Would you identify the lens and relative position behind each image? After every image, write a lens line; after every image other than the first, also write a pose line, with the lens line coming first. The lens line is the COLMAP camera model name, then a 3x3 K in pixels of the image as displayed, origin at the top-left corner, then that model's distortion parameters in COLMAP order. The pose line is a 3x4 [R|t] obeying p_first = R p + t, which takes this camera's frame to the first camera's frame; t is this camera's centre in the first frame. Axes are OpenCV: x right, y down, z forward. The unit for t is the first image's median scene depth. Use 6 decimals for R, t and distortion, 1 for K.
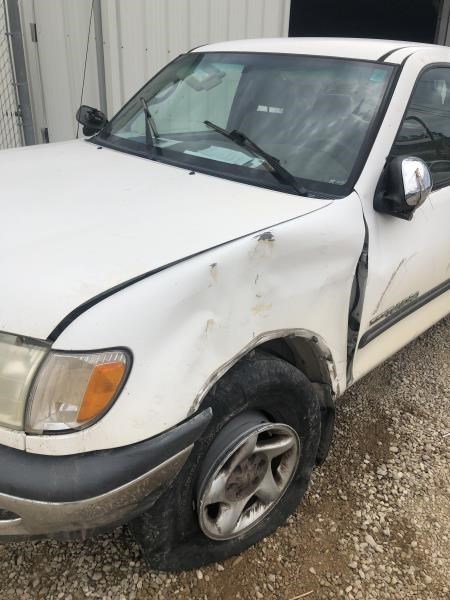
lens RADIAL K [[490.7, 0, 225.0], [0, 490.7, 300.0], [0, 0, 1]] dist [0.050577, -0.066484]
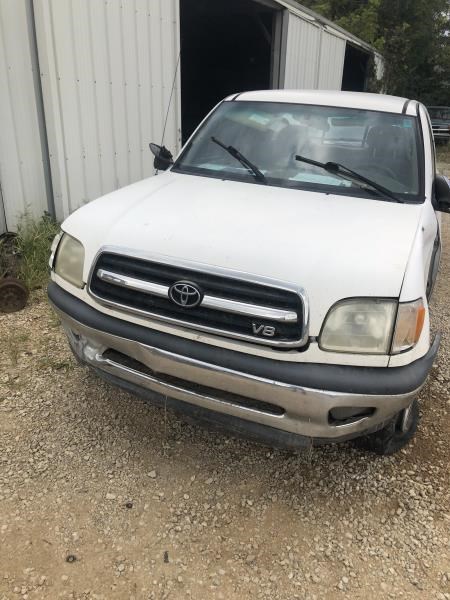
lens RADIAL K [[490.7, 0, 225.0], [0, 490.7, 300.0], [0, 0, 1]] dist [0.050577, -0.066484]
pose [[0.918170, -0.142211, 0.369784, -0.952002], [0.150572, 0.988579, 0.006318, -0.004408], [-0.366459, 0.049878, 0.929096, -0.218445]]
